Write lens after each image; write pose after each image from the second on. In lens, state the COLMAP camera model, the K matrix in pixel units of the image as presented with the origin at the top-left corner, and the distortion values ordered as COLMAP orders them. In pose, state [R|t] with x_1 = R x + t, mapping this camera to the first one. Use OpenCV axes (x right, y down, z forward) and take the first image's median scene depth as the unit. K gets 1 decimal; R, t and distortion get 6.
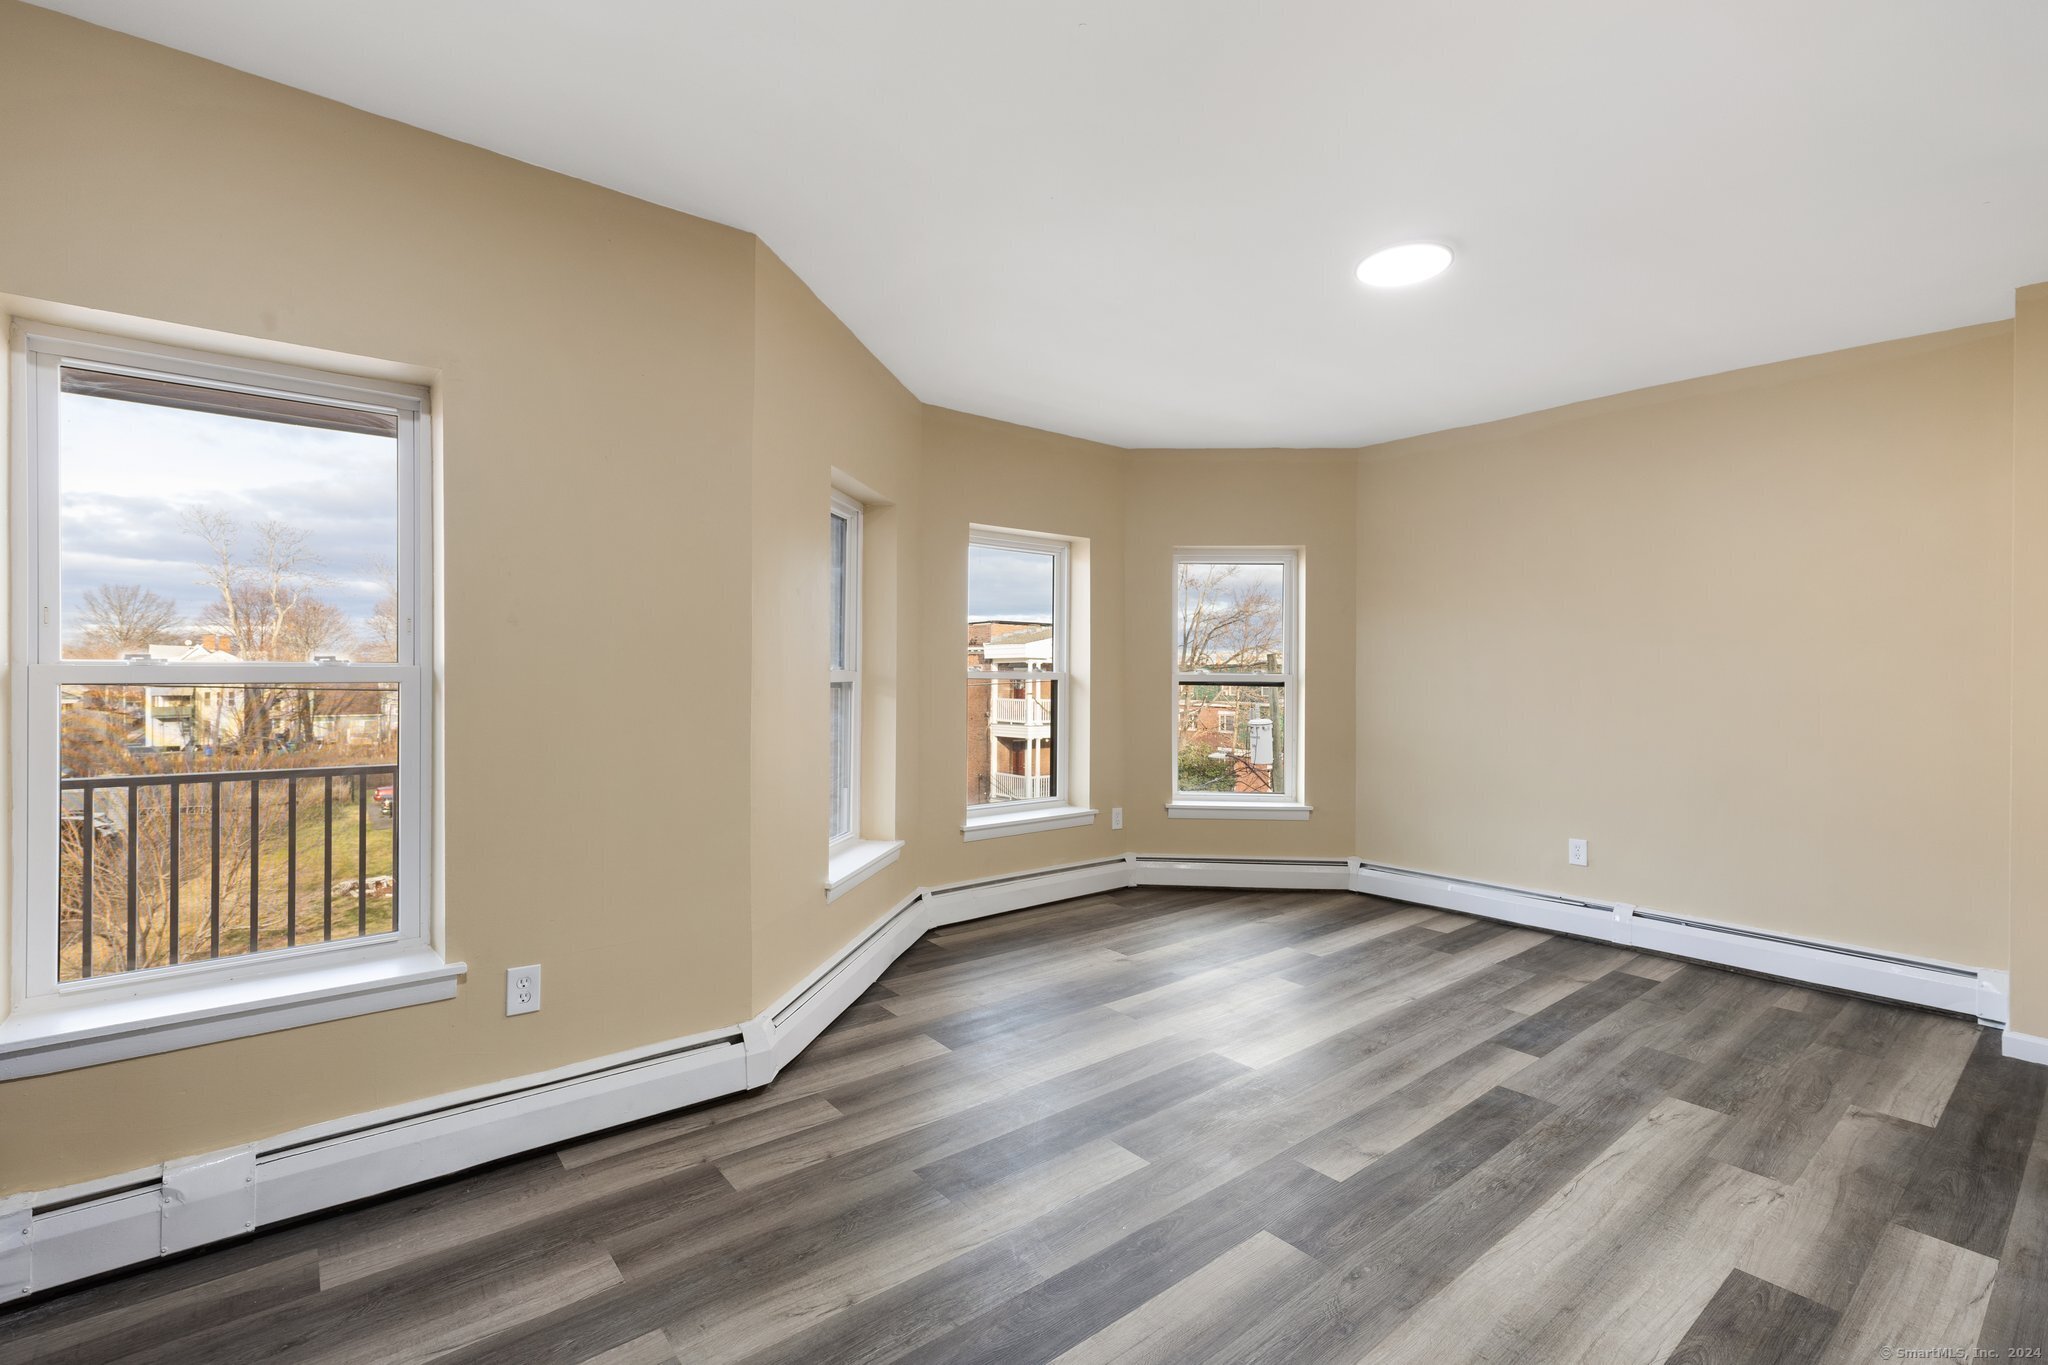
lens RADIAL K [[928.4, 0, 1006.4], [0, 928.4, 664.4], [0, 0, 1]] dist [0.012196, -0.004226]
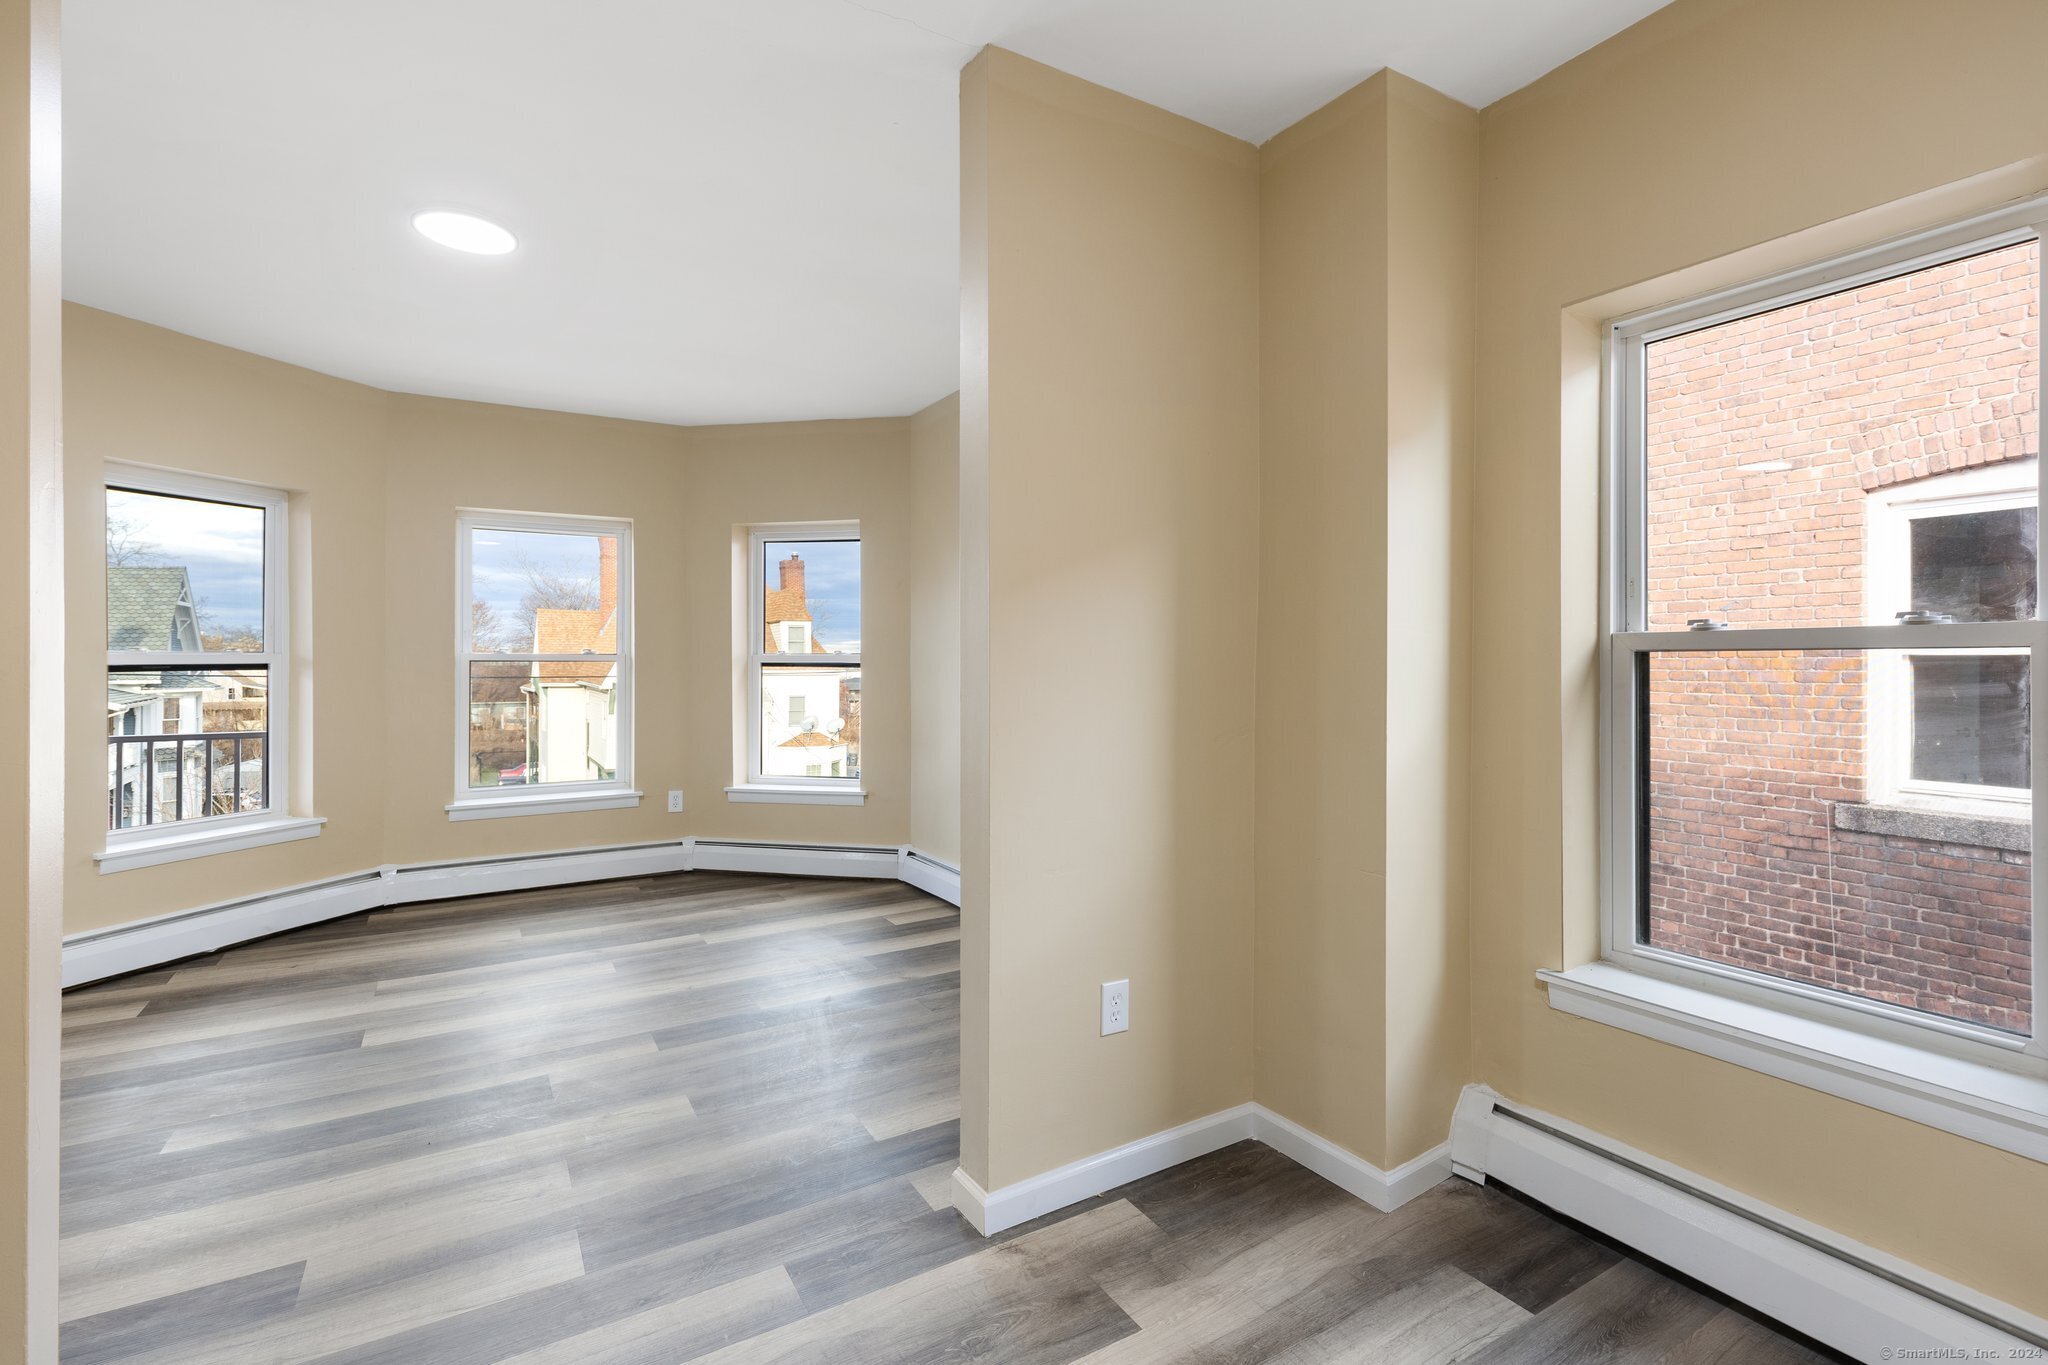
lens RADIAL K [[928.4, 0, 1020.4], [0, 928.4, 661.8], [0, 0, 1]] dist [0.012196, -0.004226]
pose [[0.990182, -0.004619, -0.139705, 0.704172], [0.006075, 0.999932, 0.010000, 0.010255], [0.139649, -0.010751, 0.990143, 0.076666]]
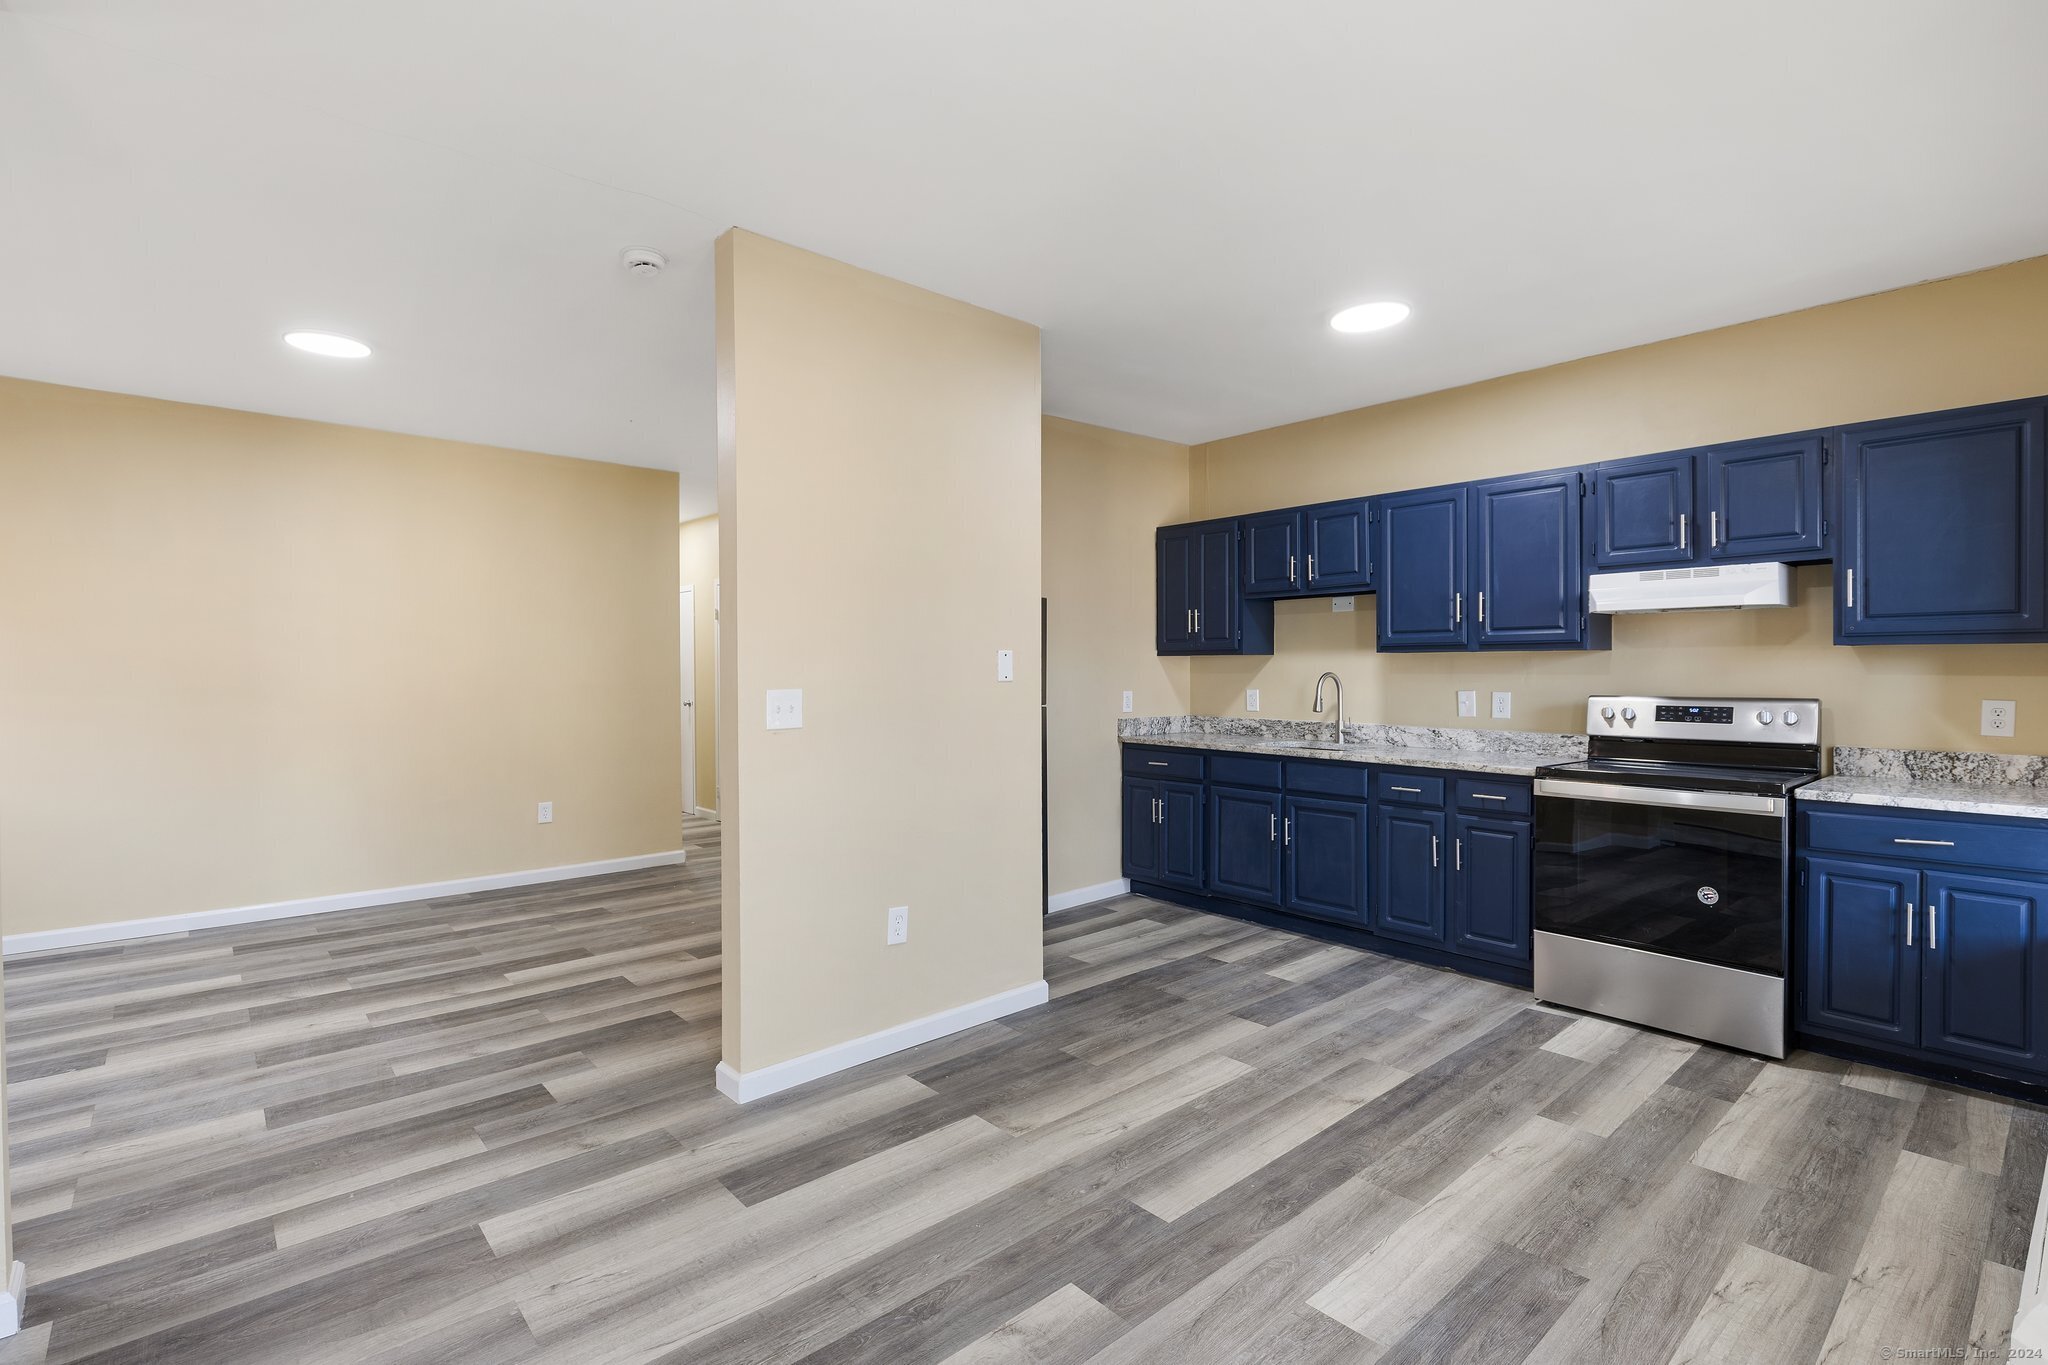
lens RADIAL K [[928.4, 0, 1011.3], [0, 928.4, 686.5], [0, 0, 1]] dist [0.012196, -0.004226]
pose [[-0.999030, 0.001606, -0.044007, 0.222967], [0.001251, 0.999967, 0.008089, 0.010028], [0.044018, 0.008026, -0.998998, 0.907461]]
